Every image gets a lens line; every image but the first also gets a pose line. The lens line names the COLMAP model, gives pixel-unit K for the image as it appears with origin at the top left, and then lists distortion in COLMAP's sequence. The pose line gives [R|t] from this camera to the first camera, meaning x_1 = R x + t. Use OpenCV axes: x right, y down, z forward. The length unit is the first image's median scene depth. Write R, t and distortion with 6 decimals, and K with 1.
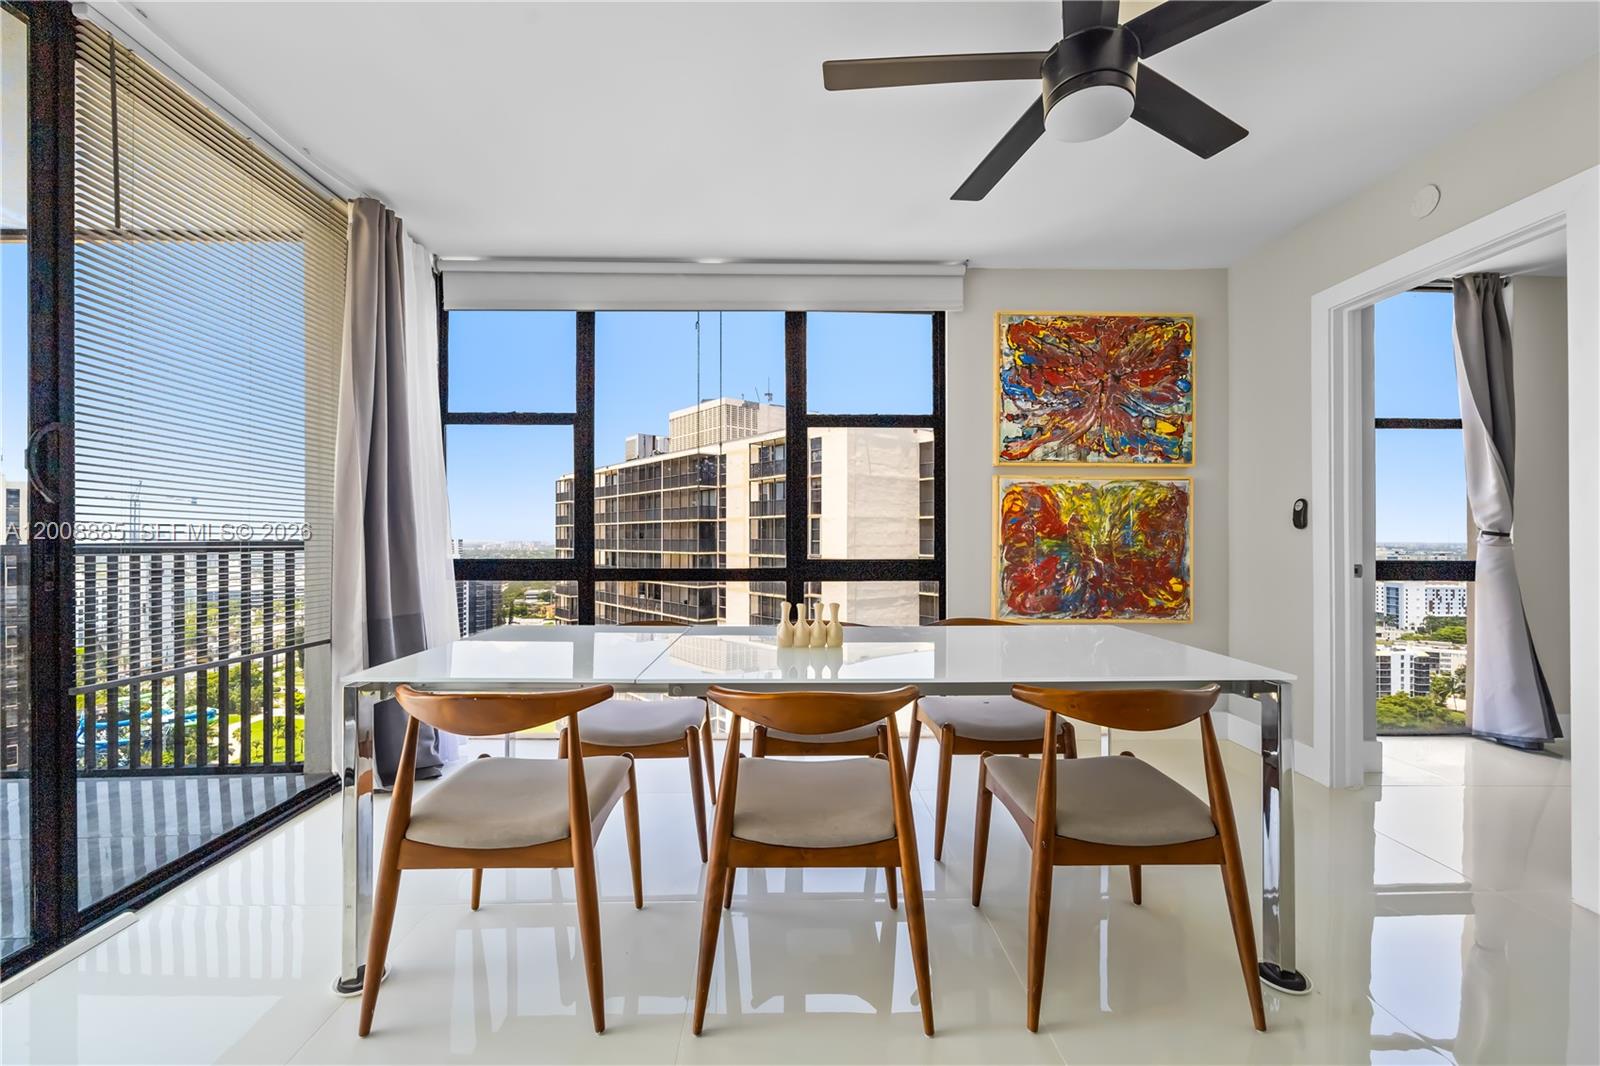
lens RADIAL K [[638.1, 0, 794.4], [0, 638.1, 538.5], [0, 0, 1]] dist [-0.002981, -0.000285]
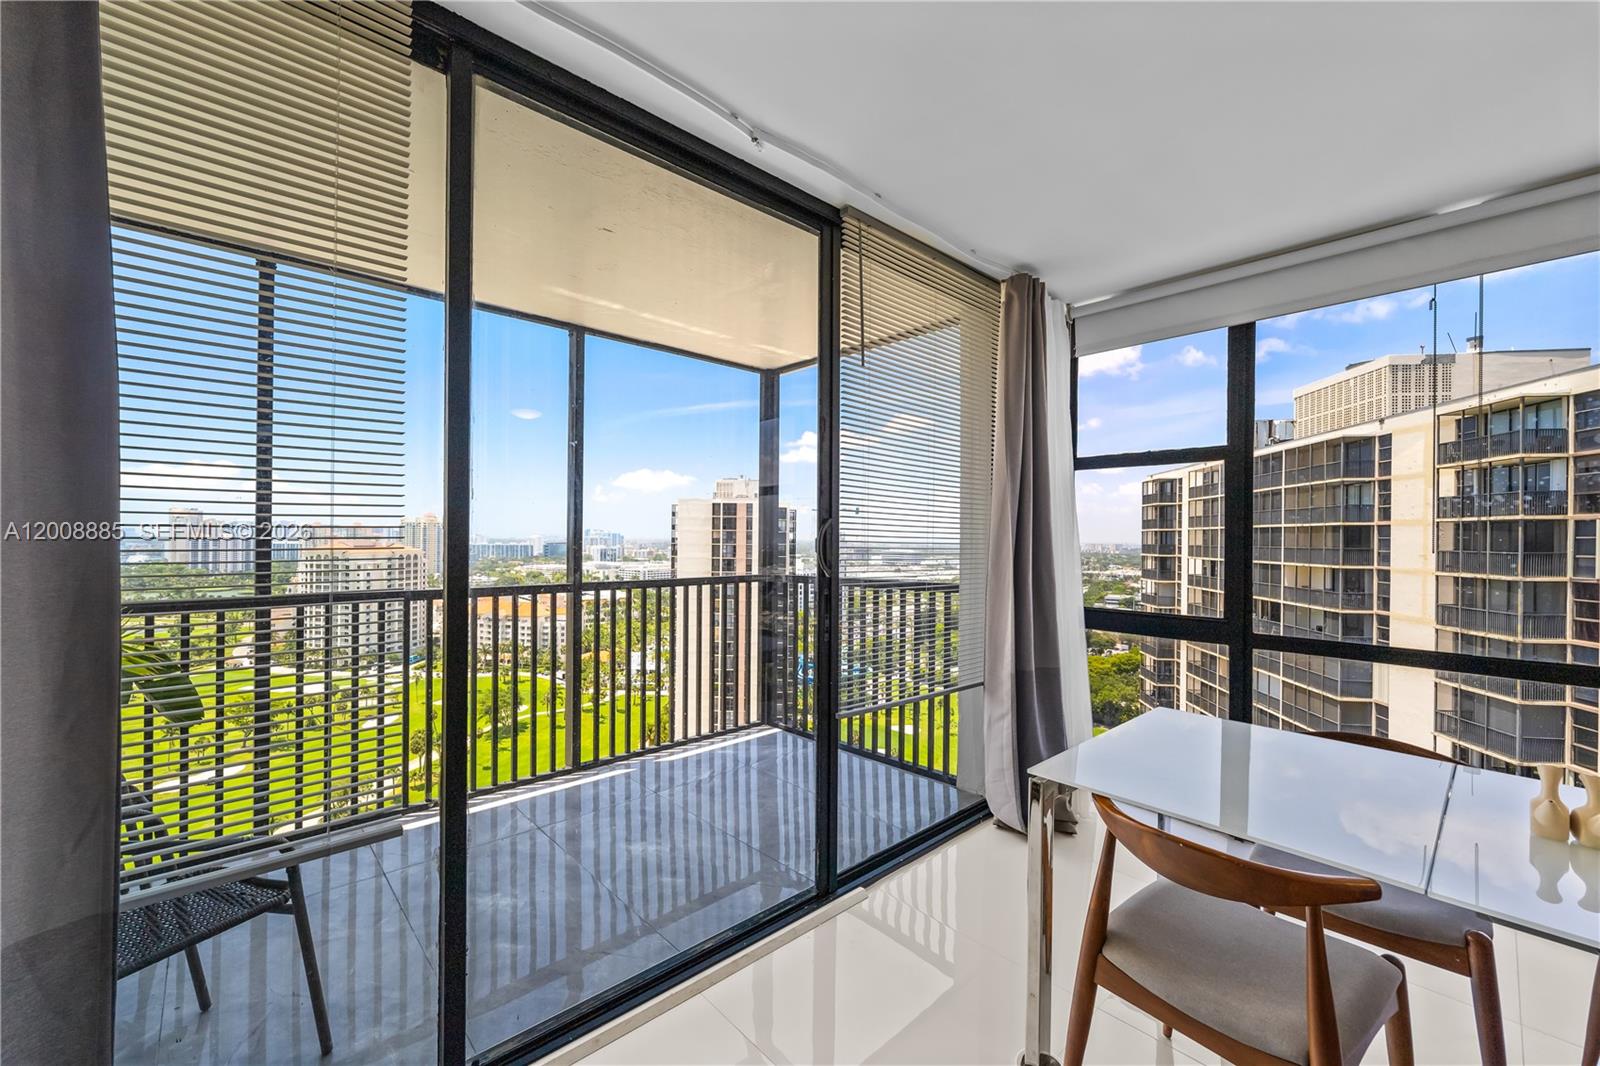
lens RADIAL K [[638.1, 0, 794.4], [0, 638.1, 538.5], [0, 0, 1]] dist [-0.002981, -0.000285]
pose [[0.656697, 0.007508, -0.754117, -0.084240], [-0.010488, 0.999945, 0.000822, -0.069710], [0.754082, 0.007370, 0.656739, 0.014245]]
